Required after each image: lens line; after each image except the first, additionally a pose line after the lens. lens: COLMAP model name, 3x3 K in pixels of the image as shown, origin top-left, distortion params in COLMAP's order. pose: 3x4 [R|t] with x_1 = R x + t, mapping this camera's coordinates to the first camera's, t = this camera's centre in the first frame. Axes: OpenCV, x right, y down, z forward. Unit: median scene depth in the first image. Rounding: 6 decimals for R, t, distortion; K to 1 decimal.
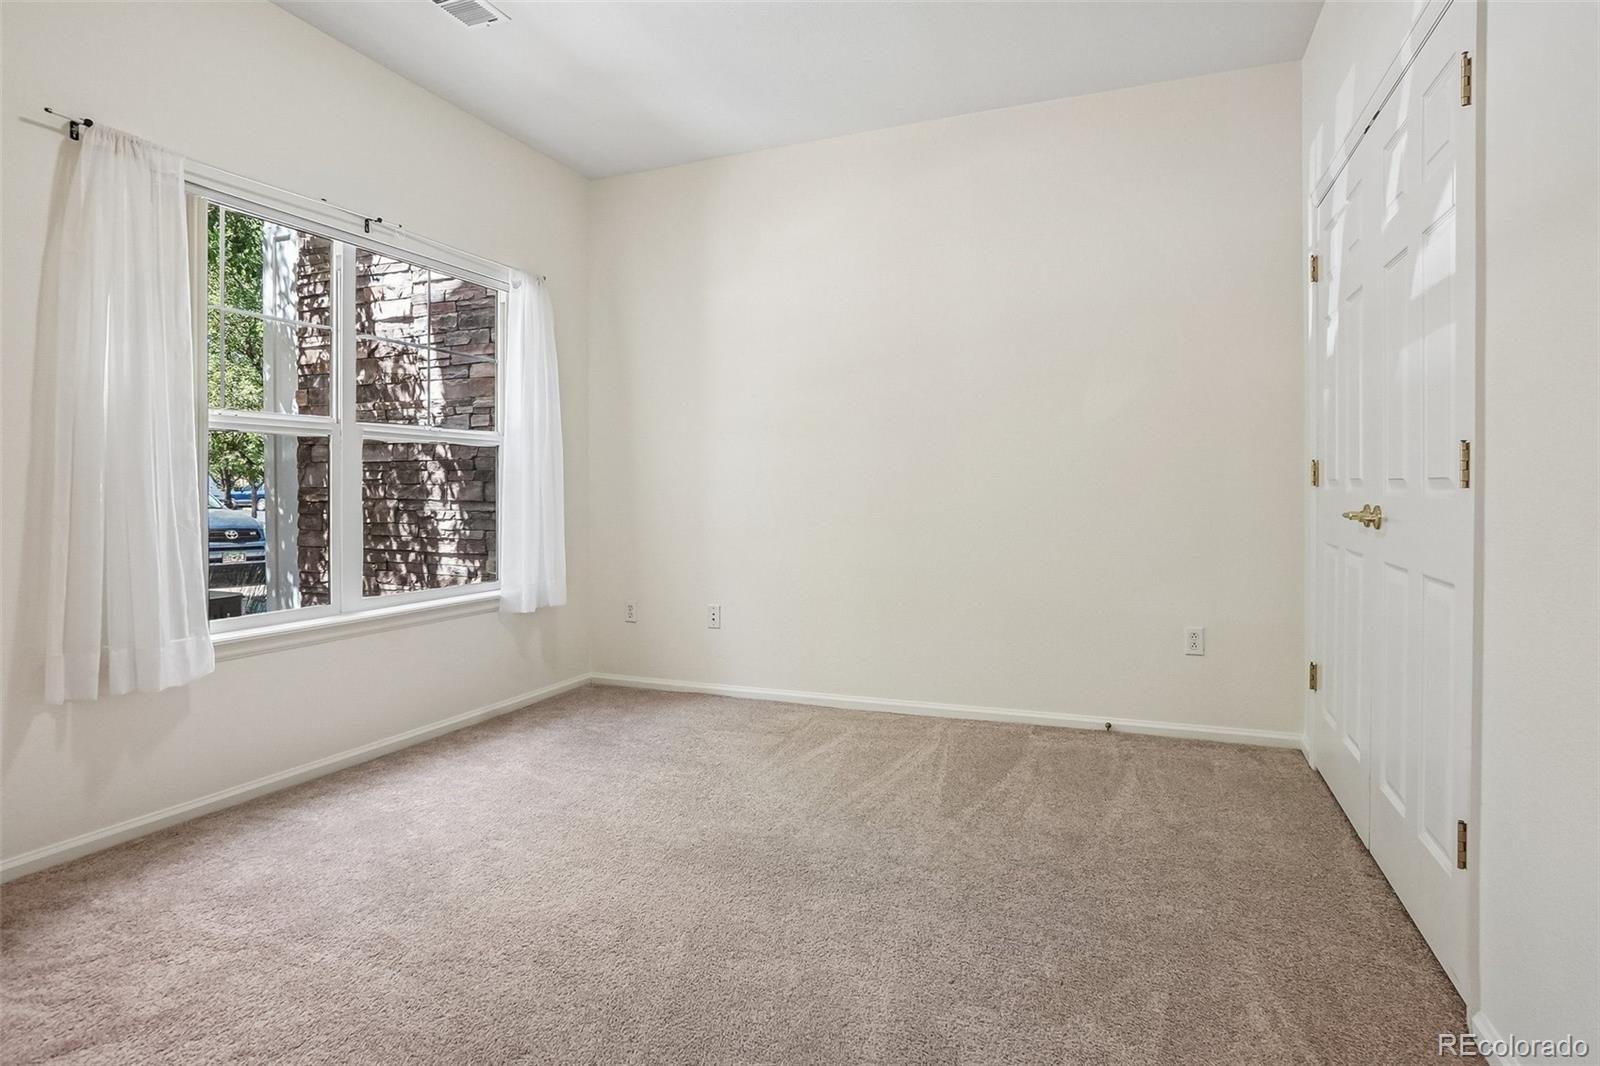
lens RADIAL K [[822.2, 0, 800.0], [0, 822.2, 533.0], [0, 0, 1]] dist [-0.048714, 0.025545]
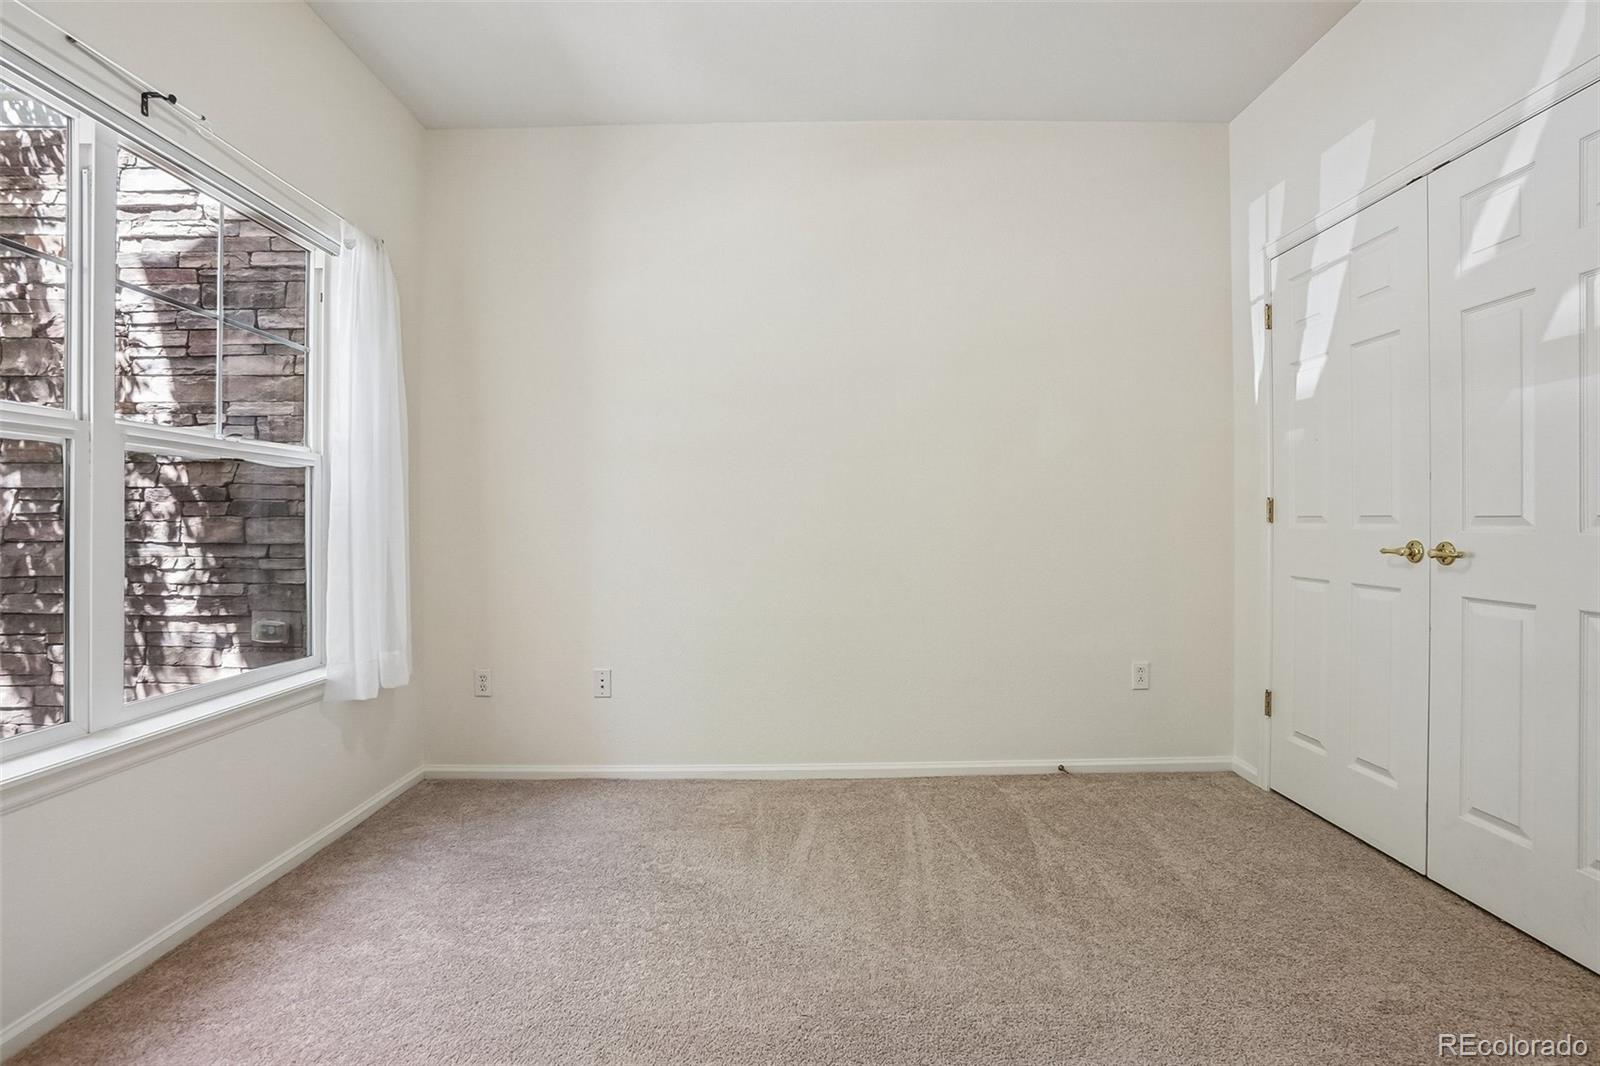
lens RADIAL K [[784.7, 0, 797.2], [0, 784.7, 548.3], [0, 0, 1]] dist [-0.070036, 0.030478]
pose [[0.927605, -0.012766, 0.373345, -0.202874], [0.021150, 0.999608, -0.018369, -0.012598], [-0.372964, 0.024935, 0.927511, 0.199026]]
